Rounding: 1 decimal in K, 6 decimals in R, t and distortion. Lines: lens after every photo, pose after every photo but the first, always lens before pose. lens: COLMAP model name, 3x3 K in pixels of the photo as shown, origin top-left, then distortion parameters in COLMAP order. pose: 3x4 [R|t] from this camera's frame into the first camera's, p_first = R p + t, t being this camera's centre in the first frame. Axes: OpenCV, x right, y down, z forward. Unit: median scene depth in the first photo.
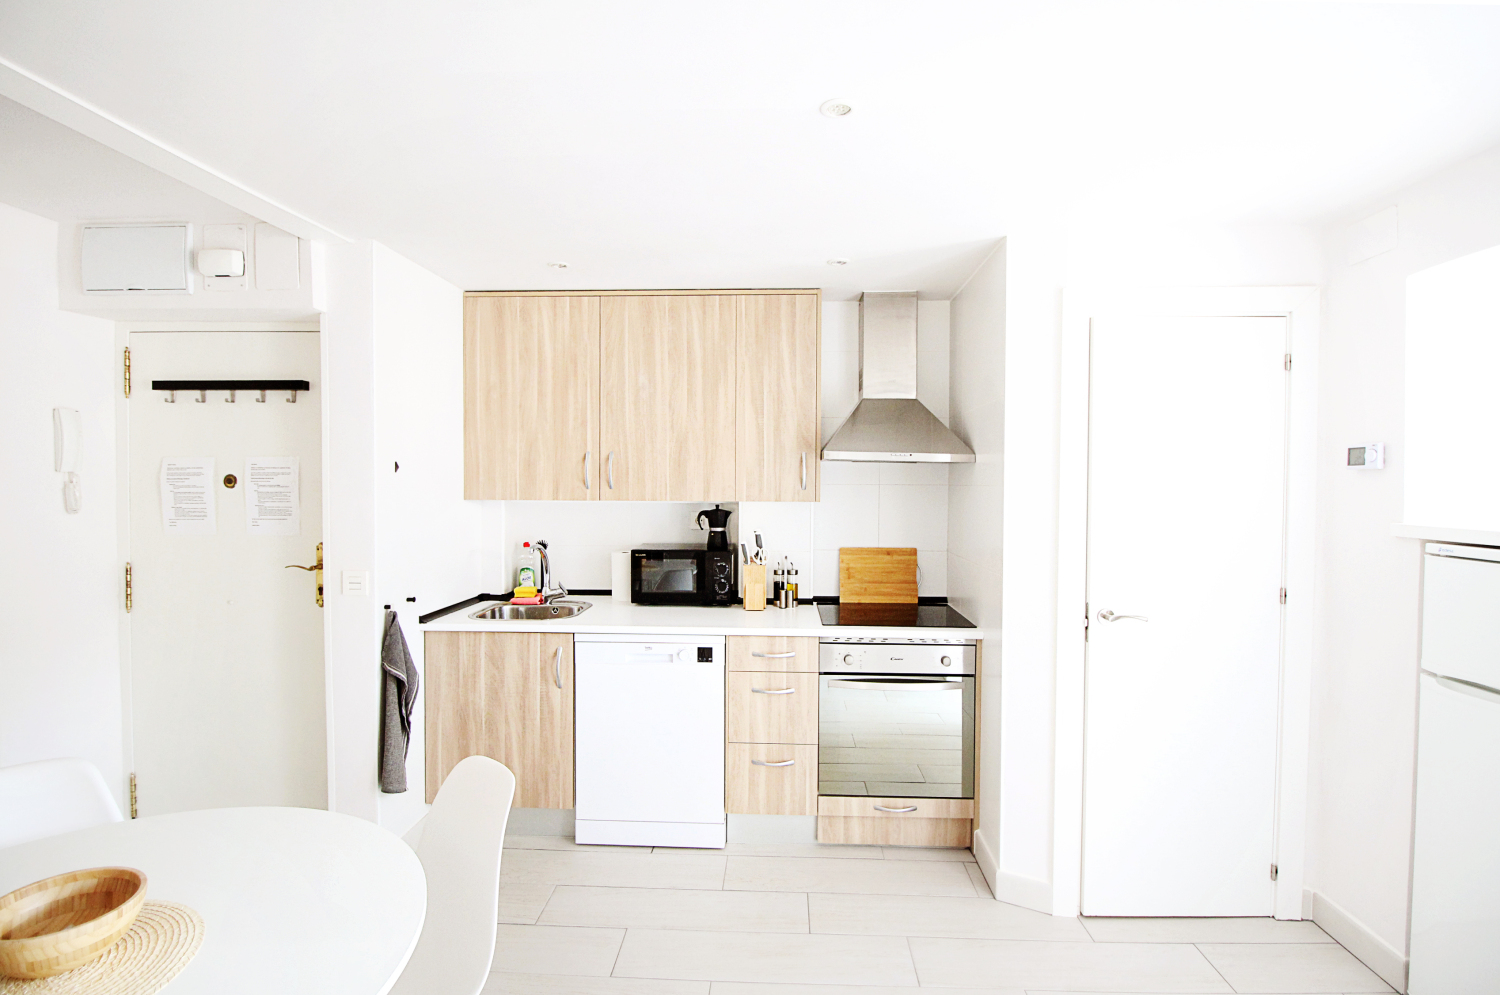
lens RADIAL K [[707.3, 0, 745.6], [0, 707.3, 493.6], [0, 0, 1]] dist [0.002054, -0.014461]
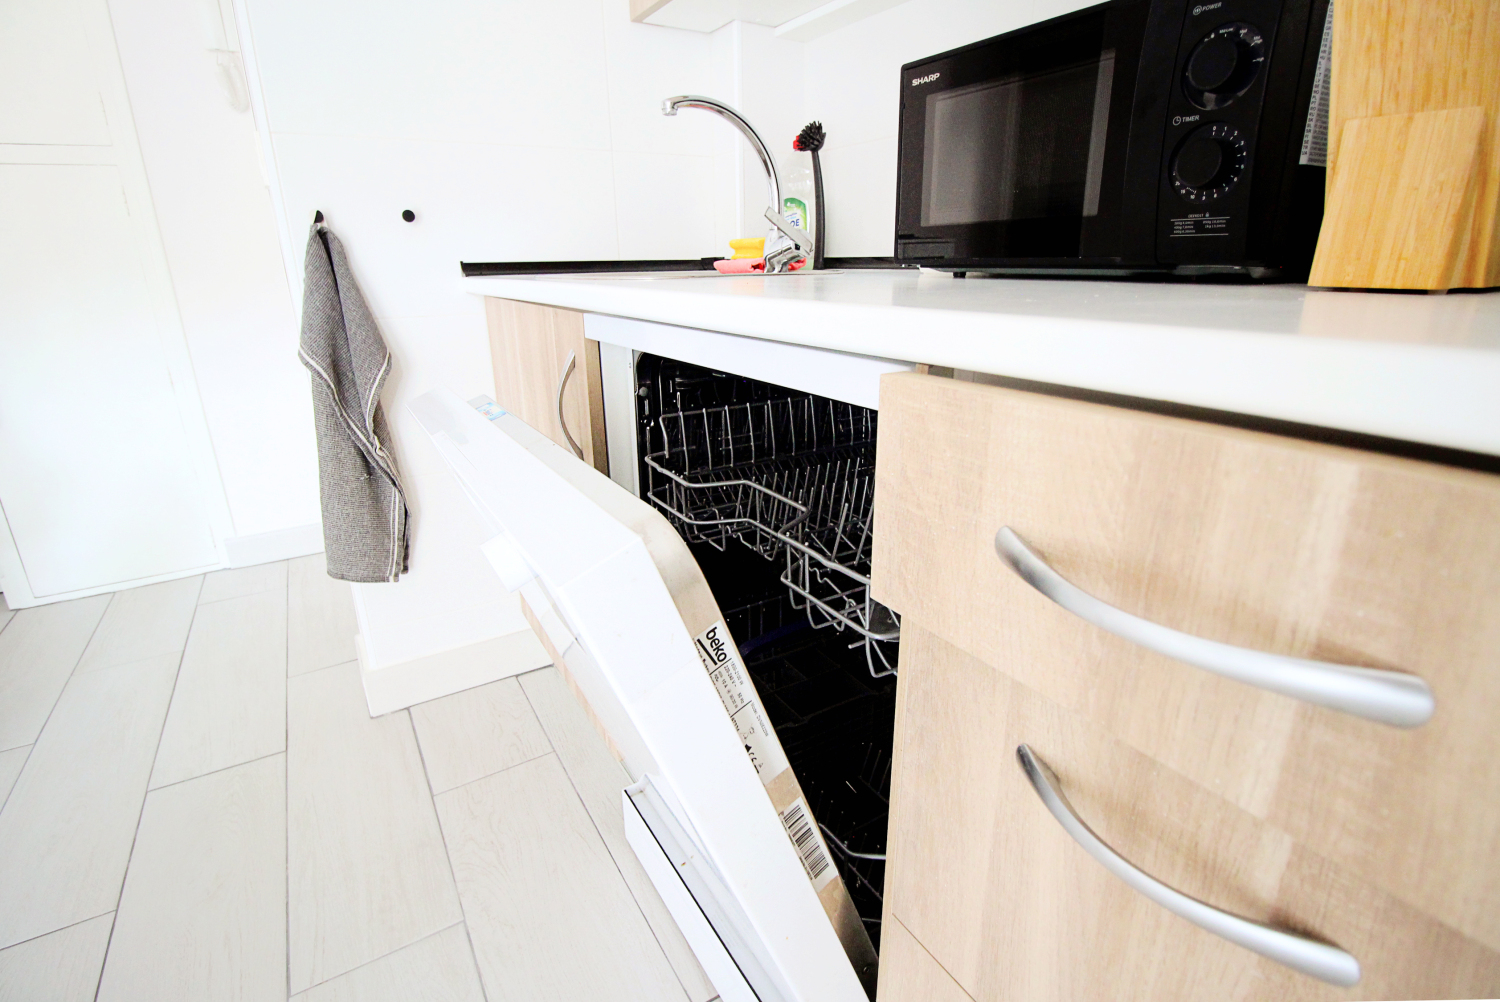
lens RADIAL K [[720.0, 0, 742.3], [0, 720.0, 500.3], [0, 0, 1]] dist [-0.026657, -0.001432]
pose [[0.558332, 0.253134, -0.790056, 0.079170], [-0.000697, 0.952456, 0.304675, 0.177176], [0.829617, -0.169559, 0.531963, 0.858387]]
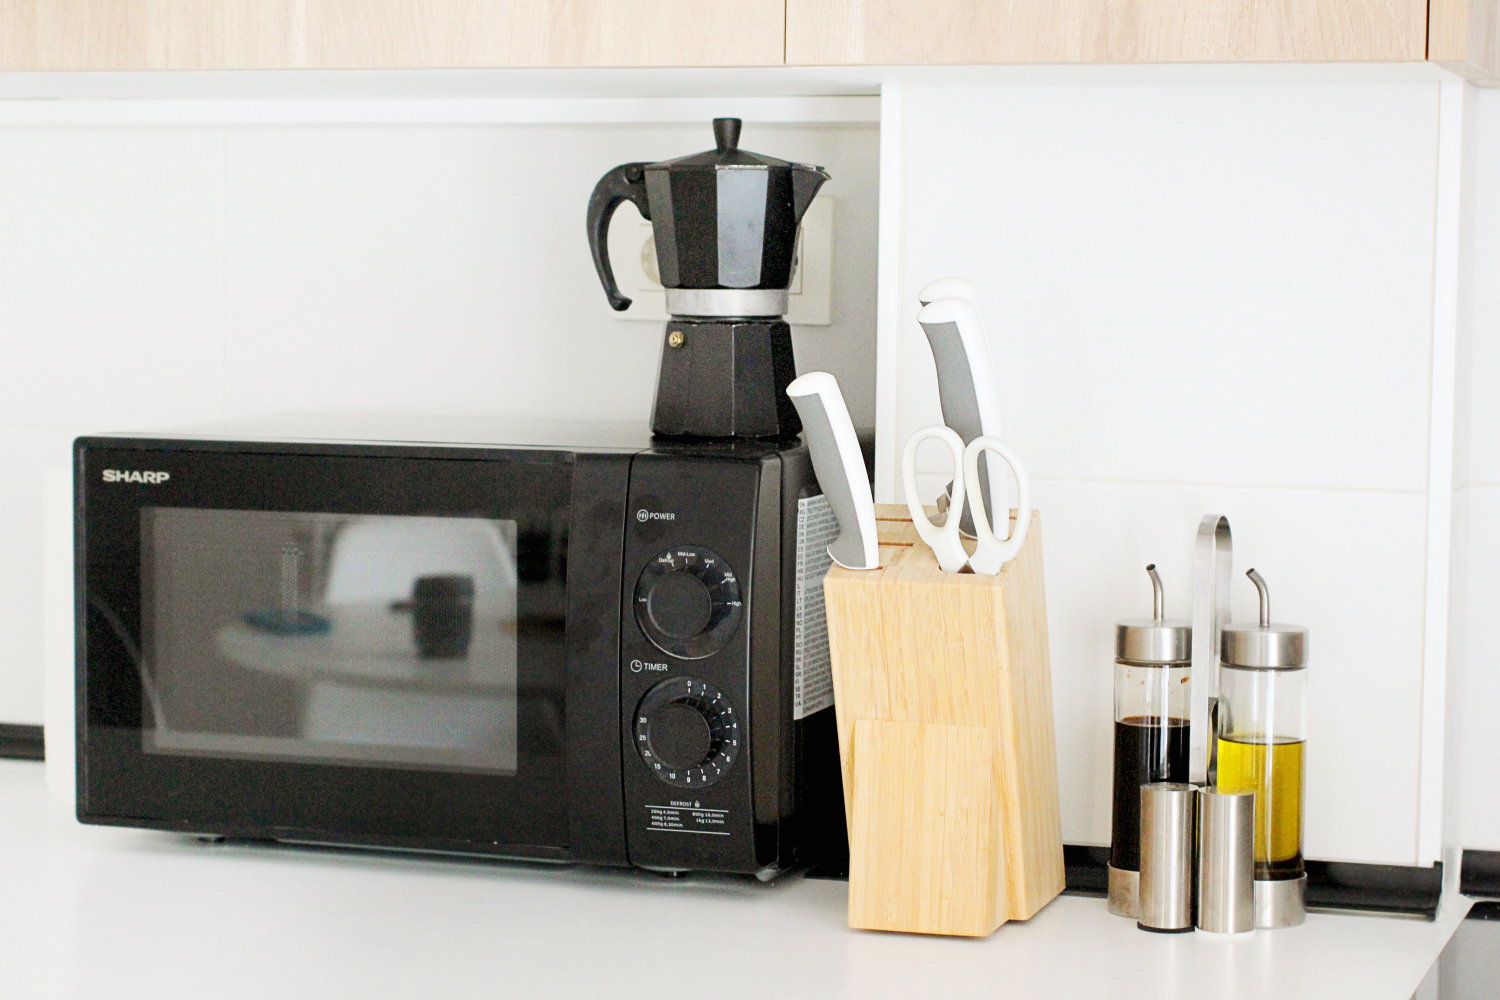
lens RADIAL K [[3238.5, 0, 750.0], [0, 3238.5, 500.0], [0, 0, 1]] dist [-0.033431, -0.021127]
pose [[0.961524, 0.028381, -0.273251, 0.152137], [-0.015397, 0.998653, 0.049546, 0.065651], [0.274289, -0.043433, 0.960666, 0.484371]]
